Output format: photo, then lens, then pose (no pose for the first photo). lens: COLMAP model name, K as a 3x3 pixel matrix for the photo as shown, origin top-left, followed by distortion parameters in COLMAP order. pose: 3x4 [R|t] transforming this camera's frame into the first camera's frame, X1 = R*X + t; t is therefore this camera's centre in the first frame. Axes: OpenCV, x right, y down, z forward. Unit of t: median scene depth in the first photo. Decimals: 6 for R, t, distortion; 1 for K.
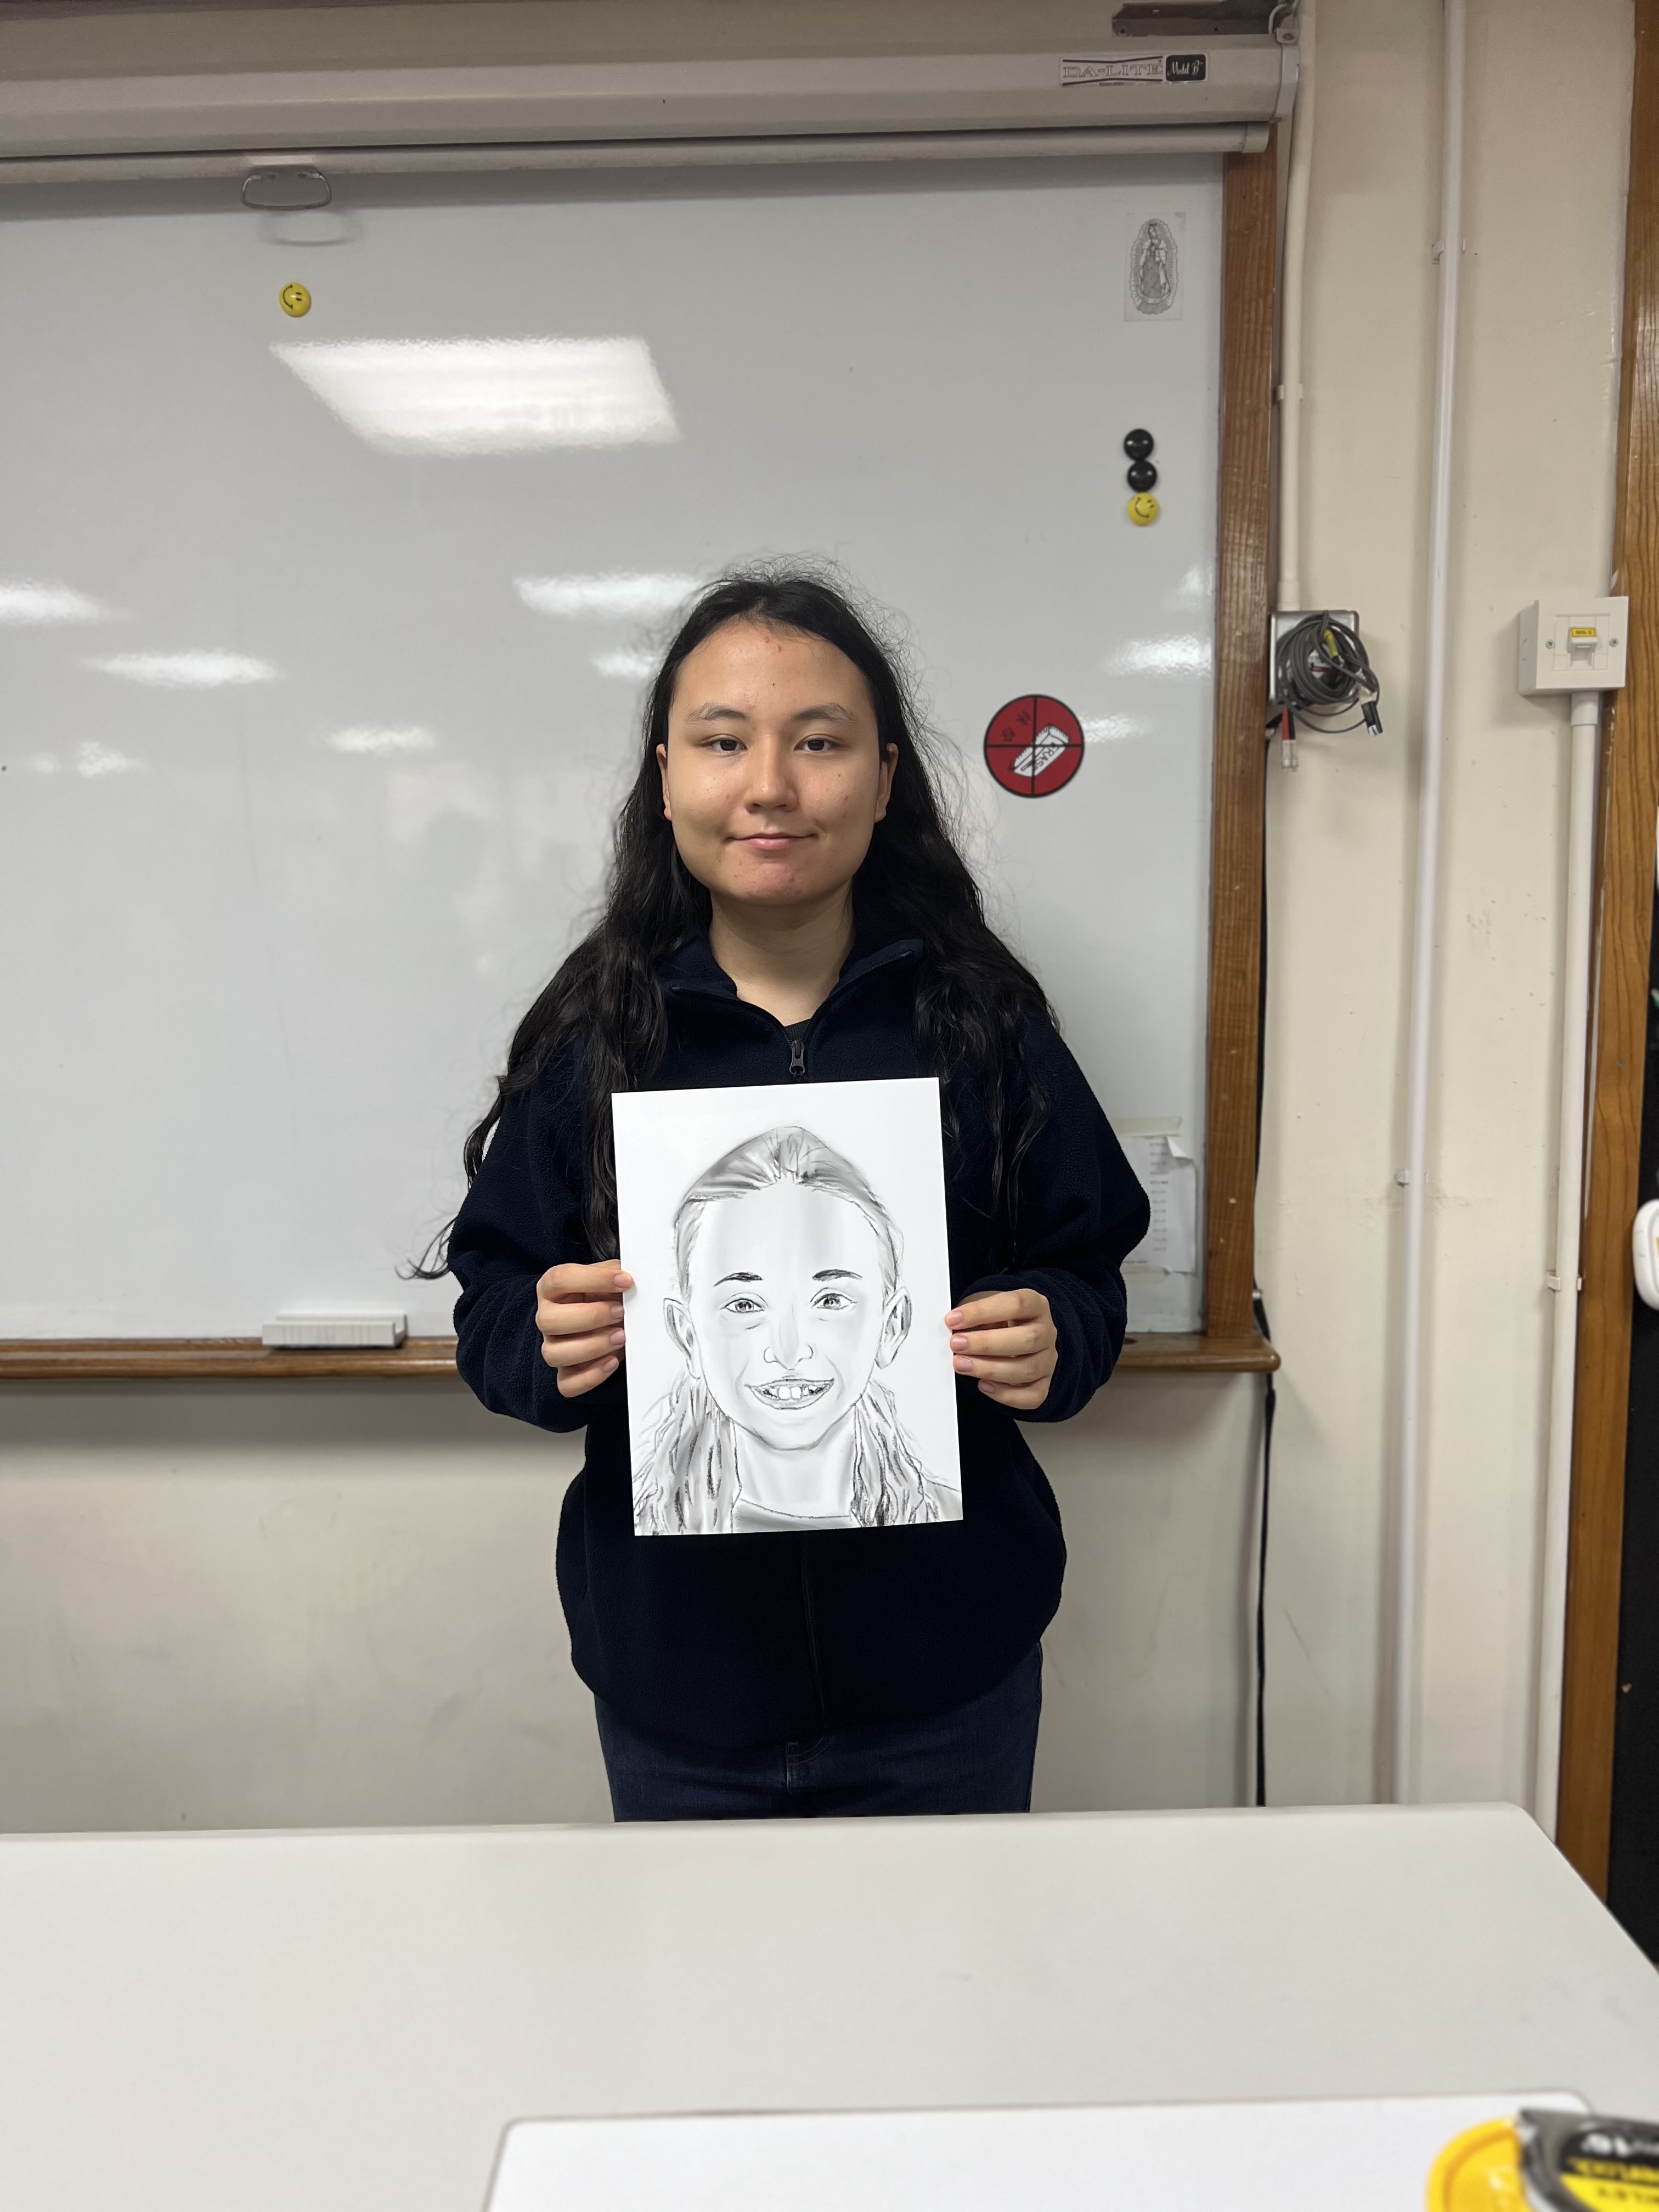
lens RADIAL K [[1673.0, 0, 829.5], [0, 1673.0, 1106.0], [0, 0, 1]] dist [0.060725, -0.059827]
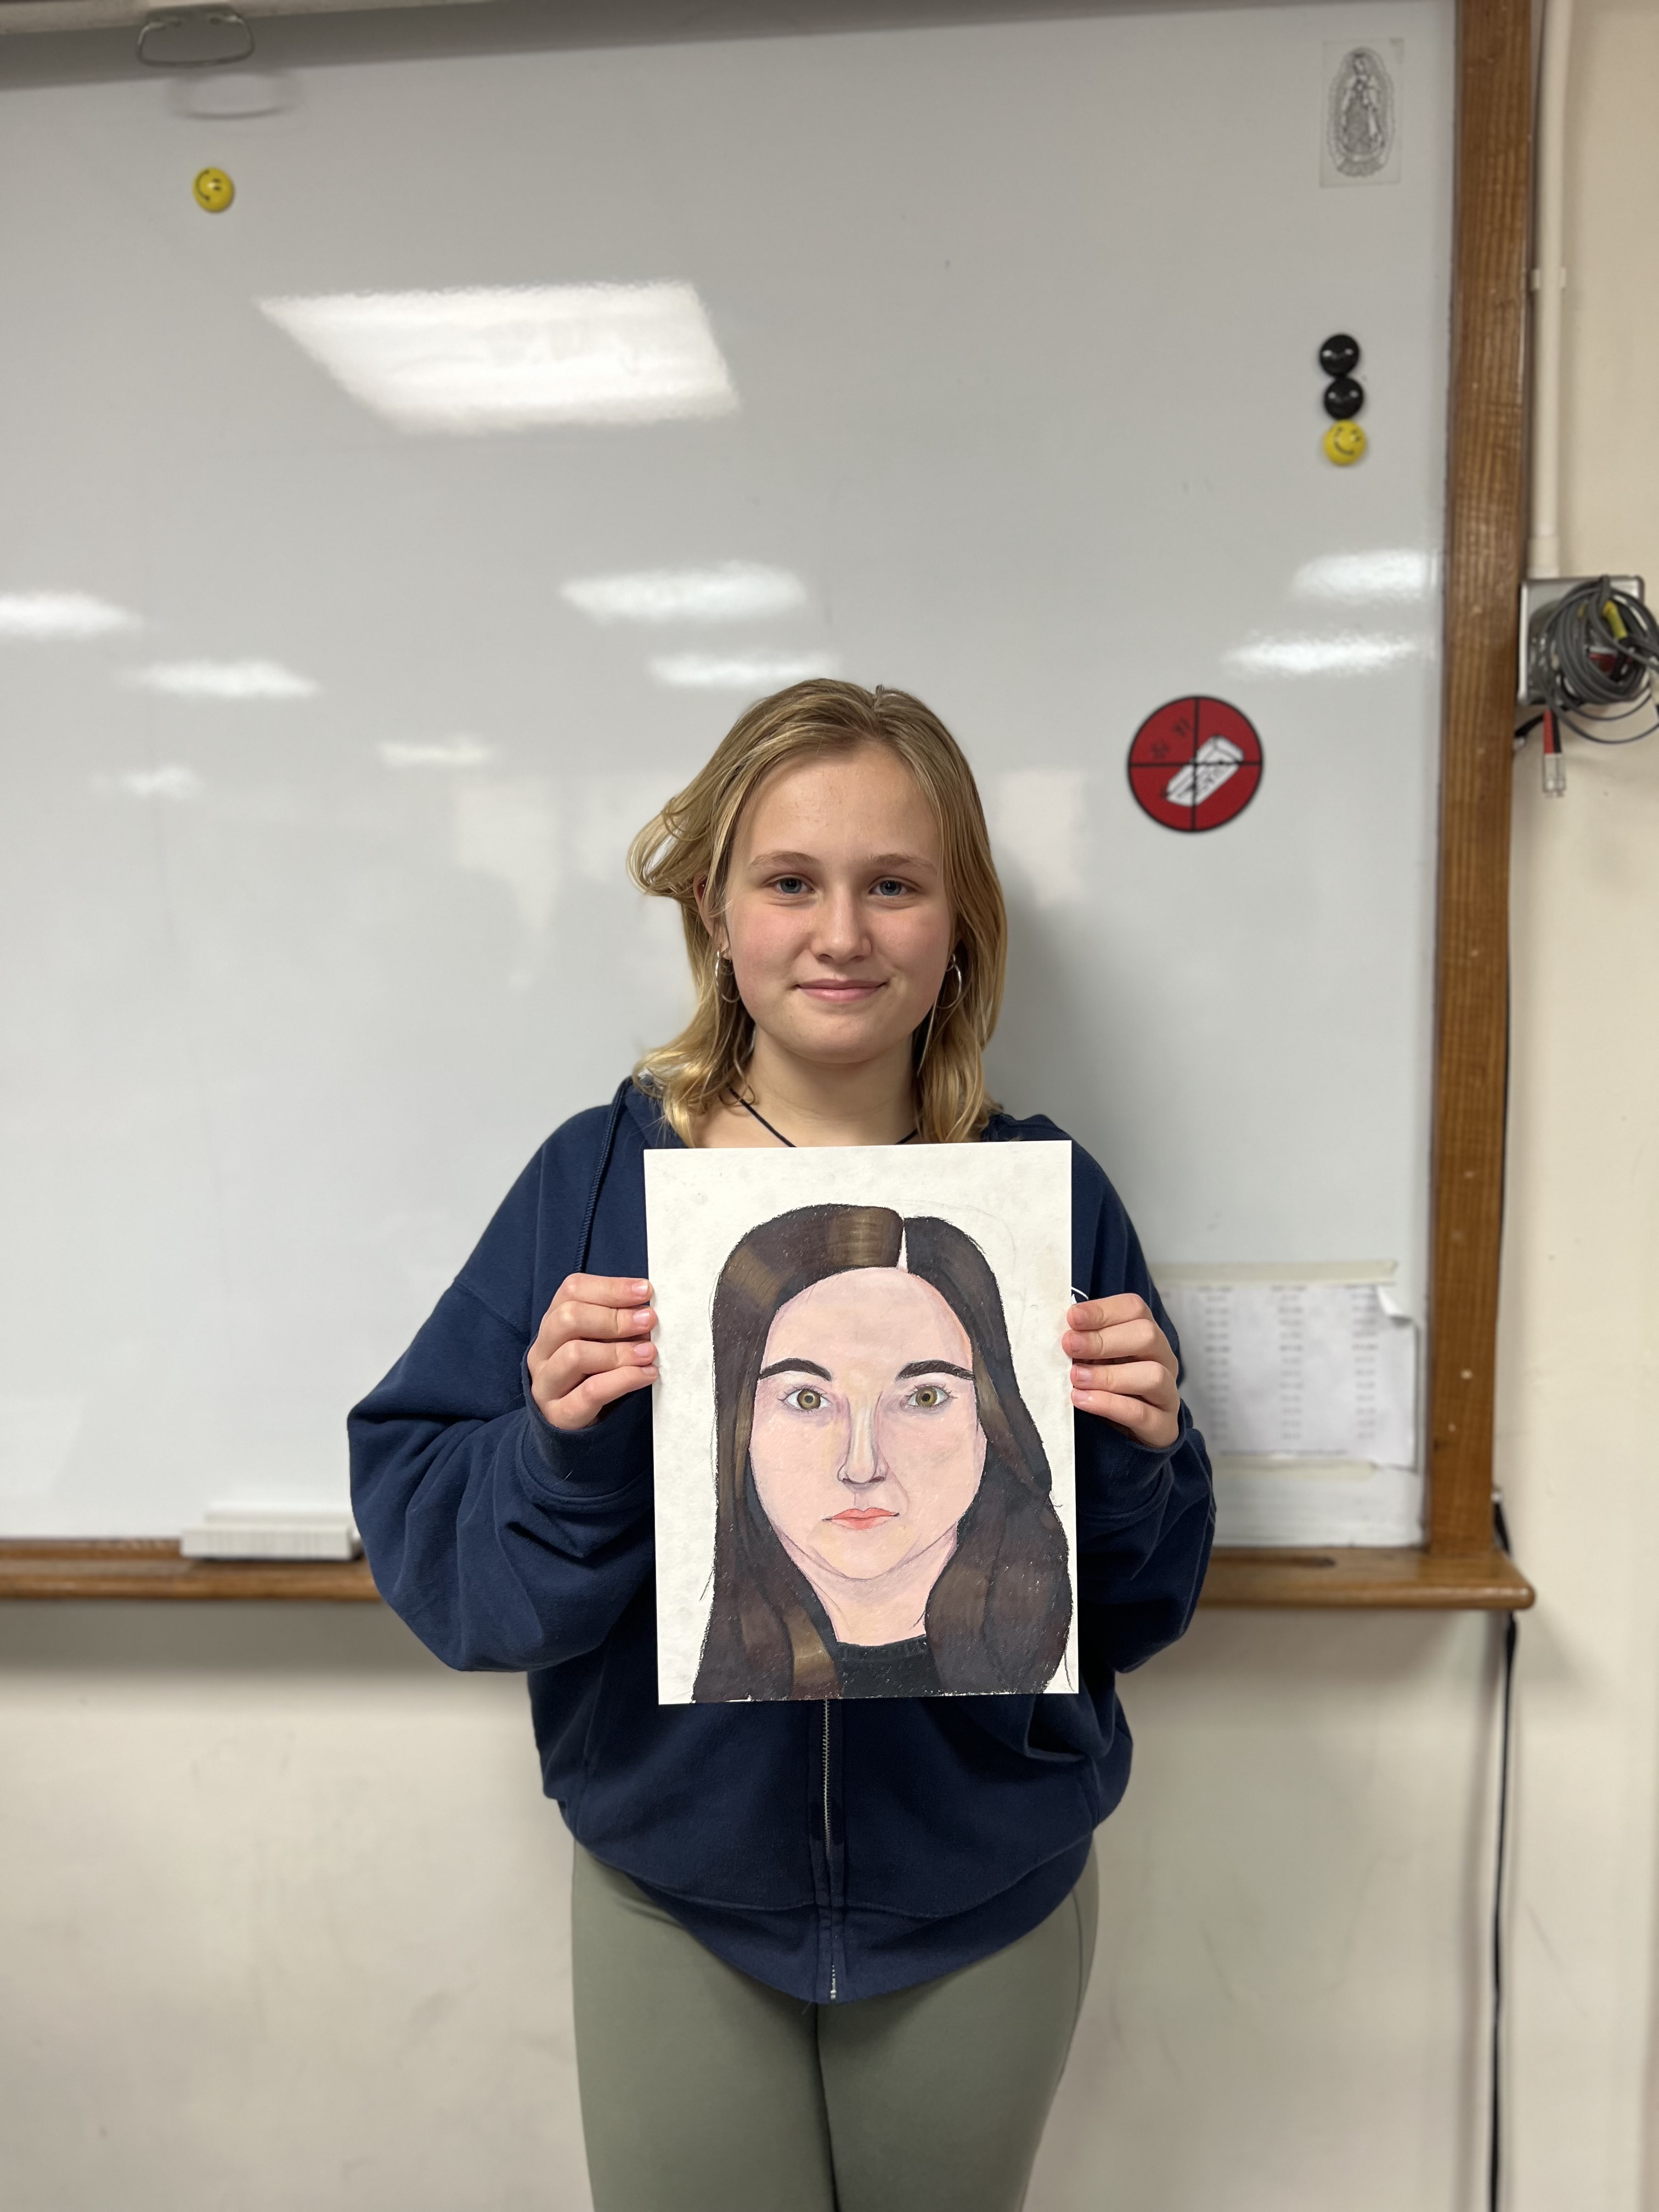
lens RADIAL K [[1681.4, 0, 838.1], [0, 1681.4, 1112.3], [0, 0, 1]] dist [0.026376, -0.011853]
pose [[0.999244, -0.003408, -0.038732, -0.007825], [0.003387, 0.999994, -0.000601, -0.061041], [0.038734, 0.000470, 0.999249, 0.251049]]
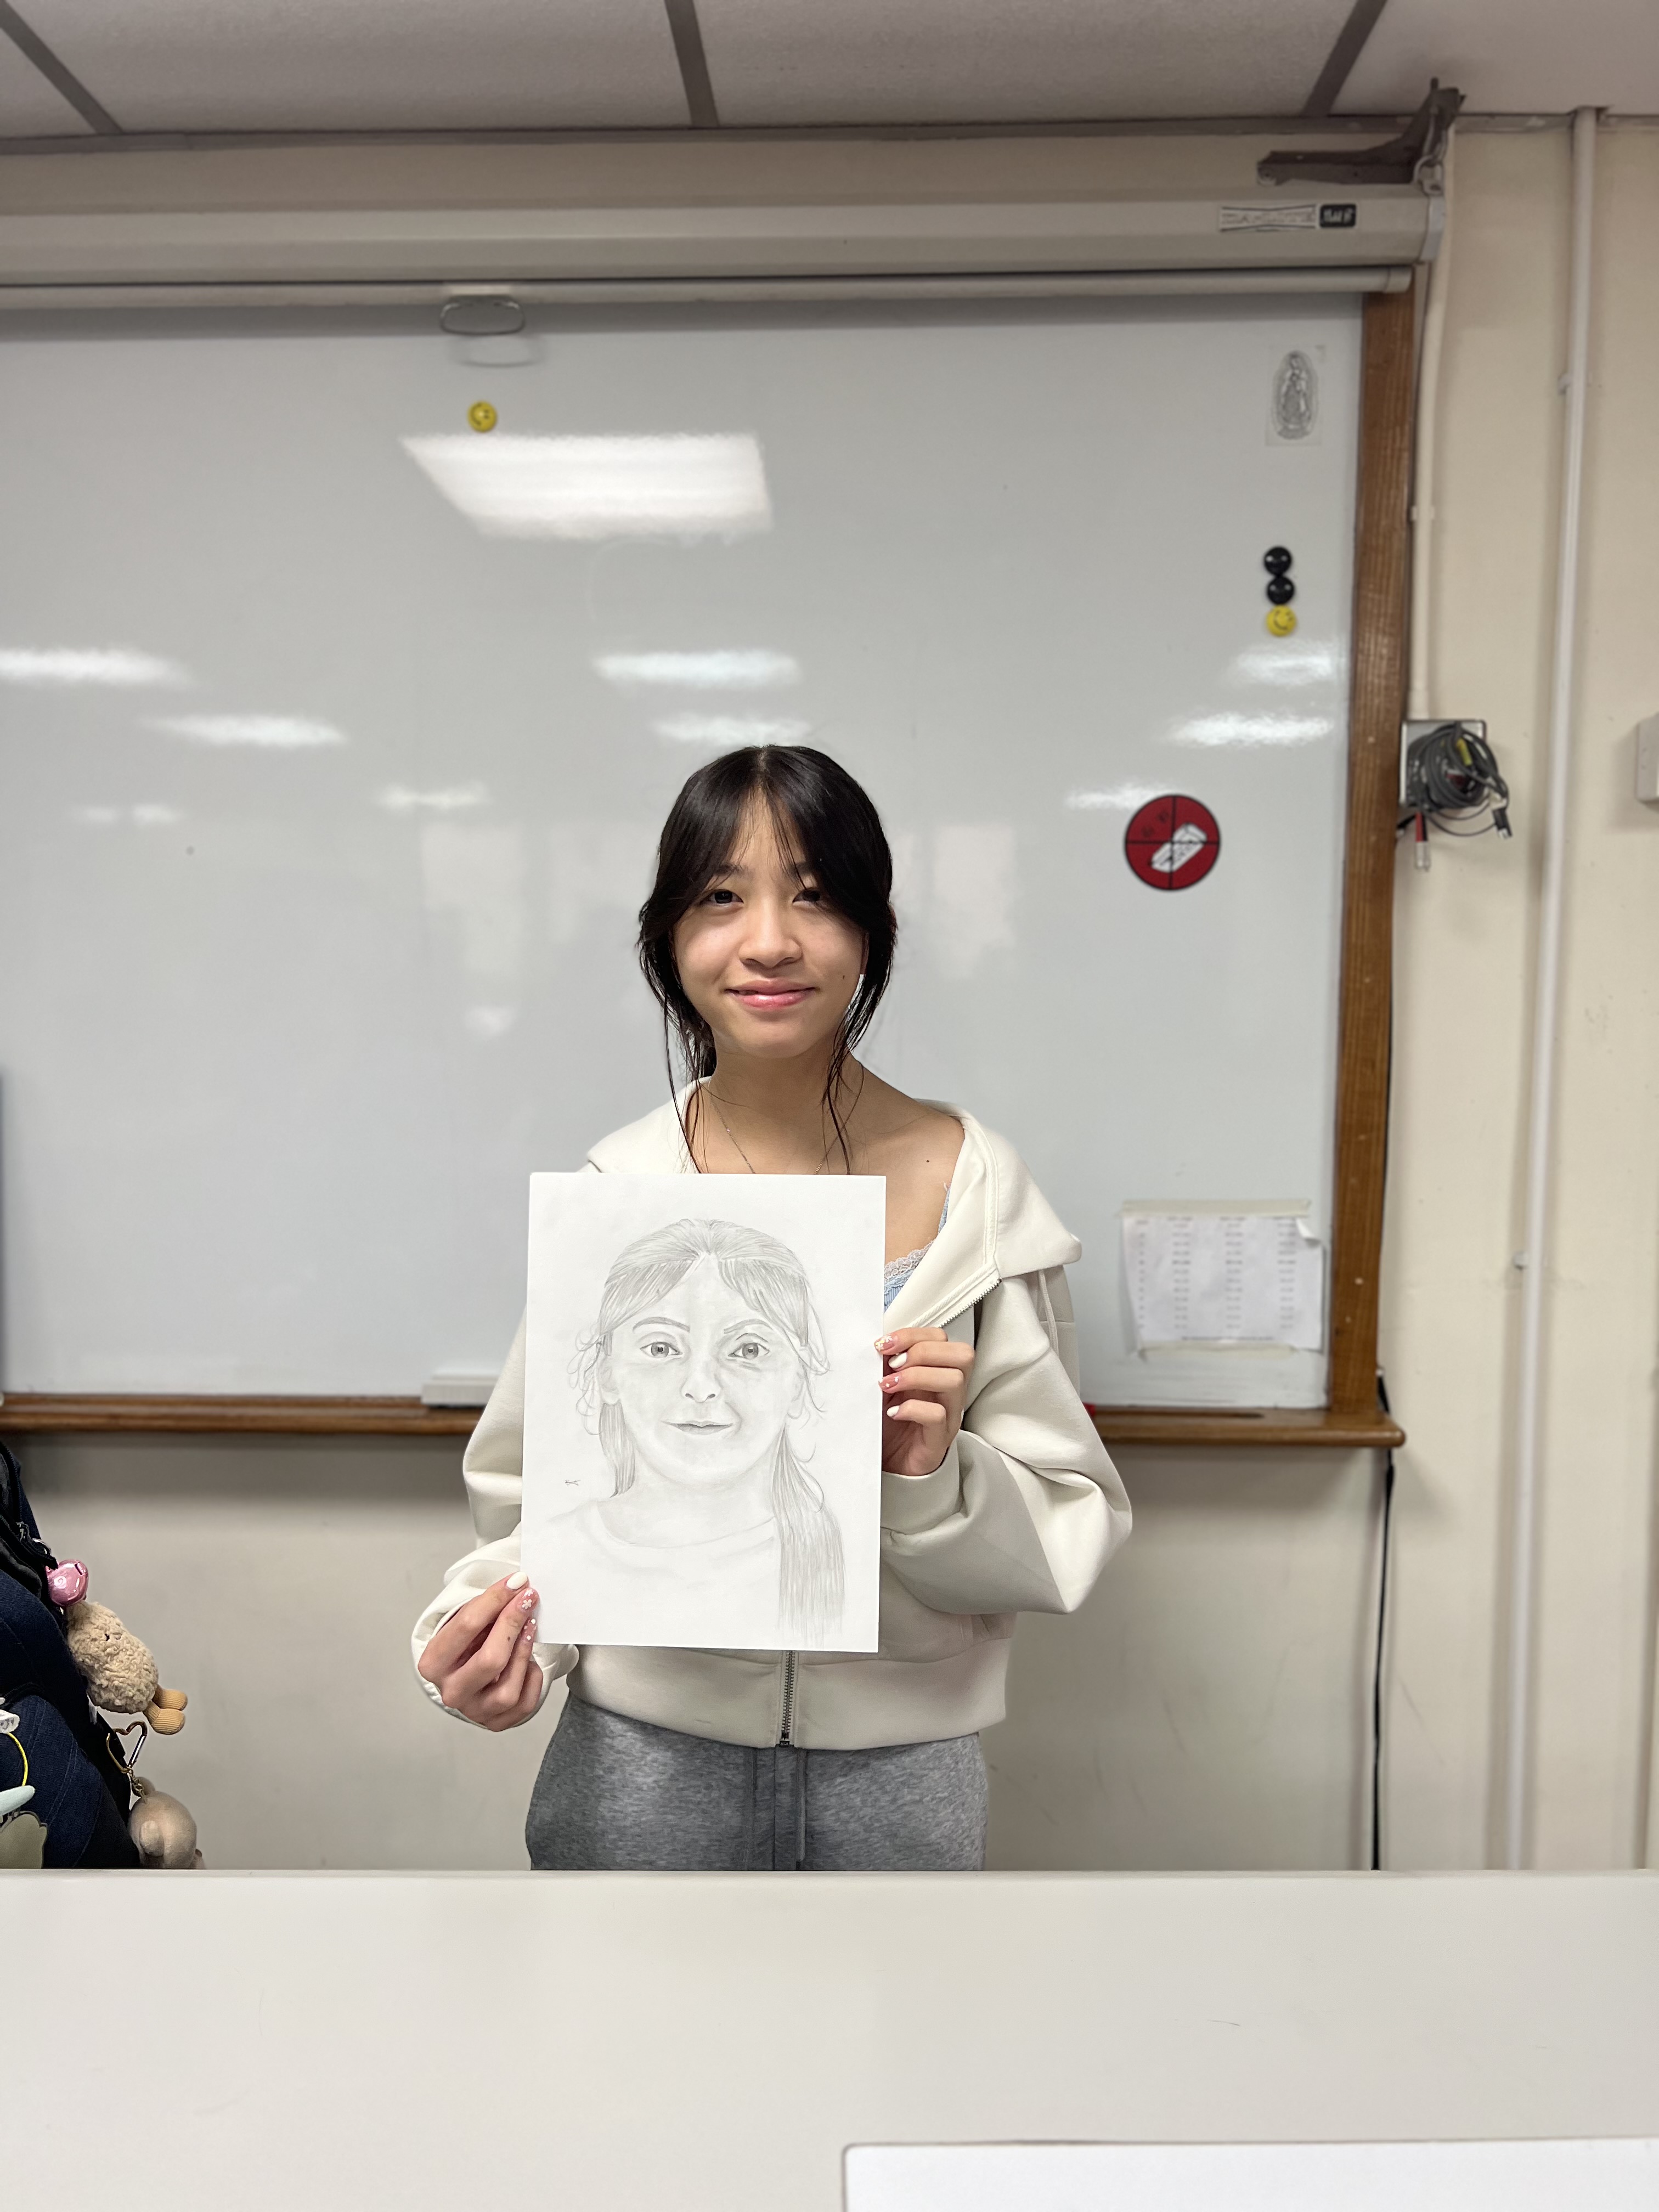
lens RADIAL K [[1674.4, 0, 817.6], [0, 1674.4, 1113.2], [0, 0, 1]] dist [0.047415, -0.037303]
pose [[0.999847, 0.015804, -0.007467, -0.089714], [-0.016007, 0.999484, -0.027864, -0.013085], [0.007023, 0.027979, 0.999584, -0.043809]]
